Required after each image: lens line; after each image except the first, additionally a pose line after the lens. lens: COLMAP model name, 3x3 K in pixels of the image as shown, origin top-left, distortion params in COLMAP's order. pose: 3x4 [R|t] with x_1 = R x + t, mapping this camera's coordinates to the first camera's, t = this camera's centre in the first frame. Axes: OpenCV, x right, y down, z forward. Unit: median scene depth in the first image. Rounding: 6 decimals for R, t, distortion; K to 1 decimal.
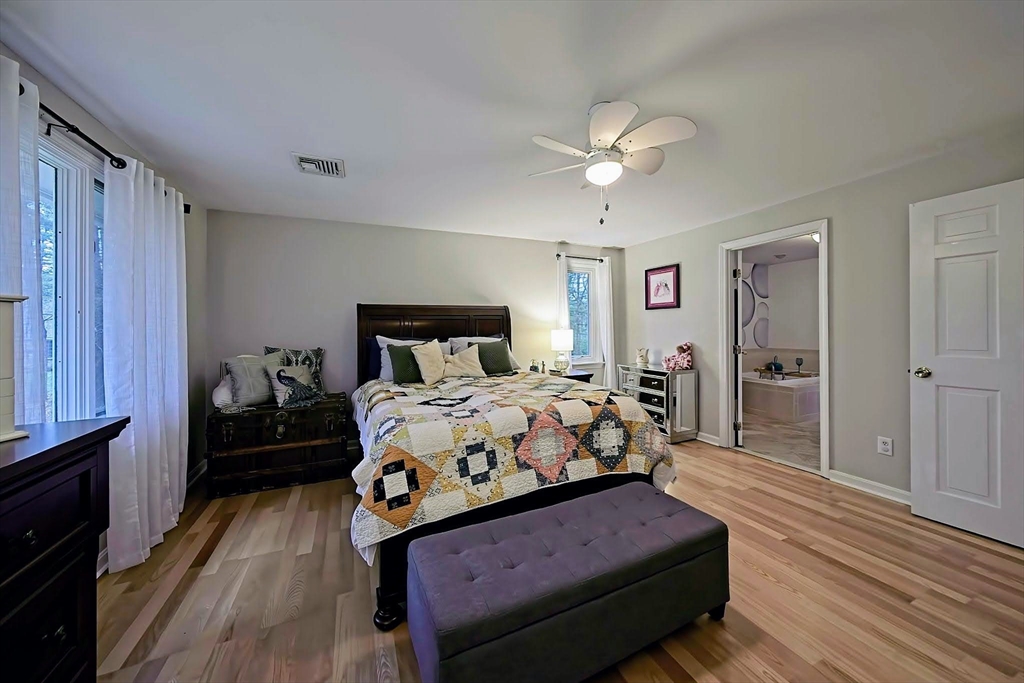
lens RADIAL K [[358.7, 0, 516.2], [0, 358.7, 332.2], [0, 0, 1]] dist [-0.003493, 0.002967]
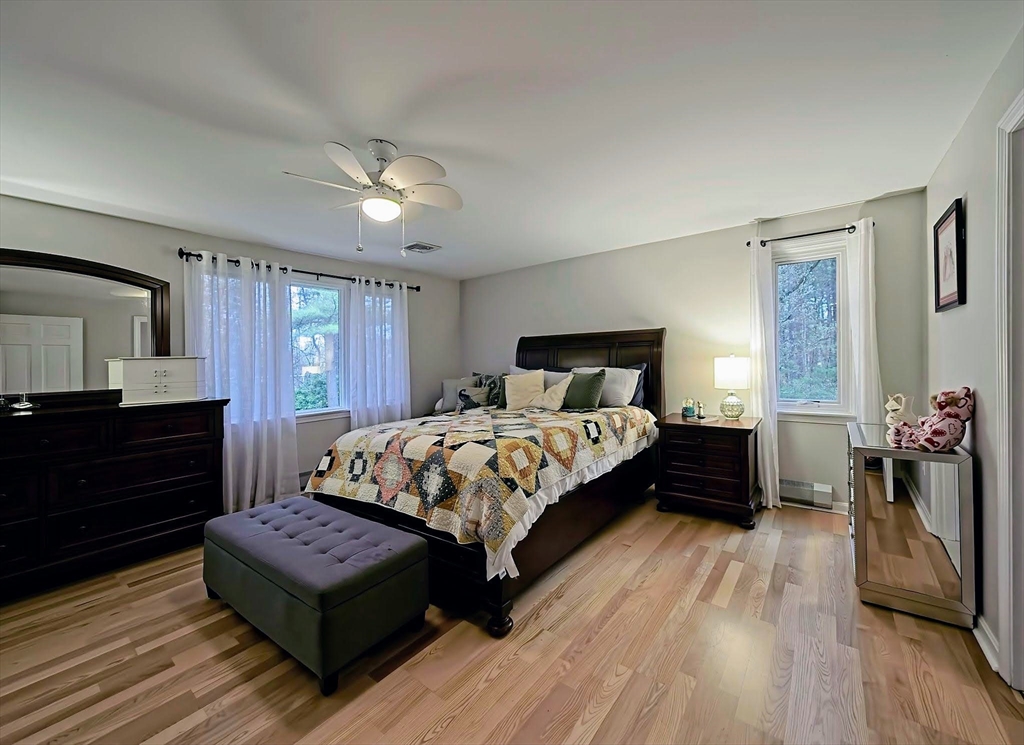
lens RADIAL K [[374.5, 0, 516.2], [0, 374.5, 362.8], [0, 0, 1]] dist [-0.000875, 0.000176]
pose [[0.514664, 0.004123, -0.857382, 1.191278], [0.007476, 0.999929, 0.009296, -0.017202], [0.857359, -0.011195, 0.514597, 0.703216]]
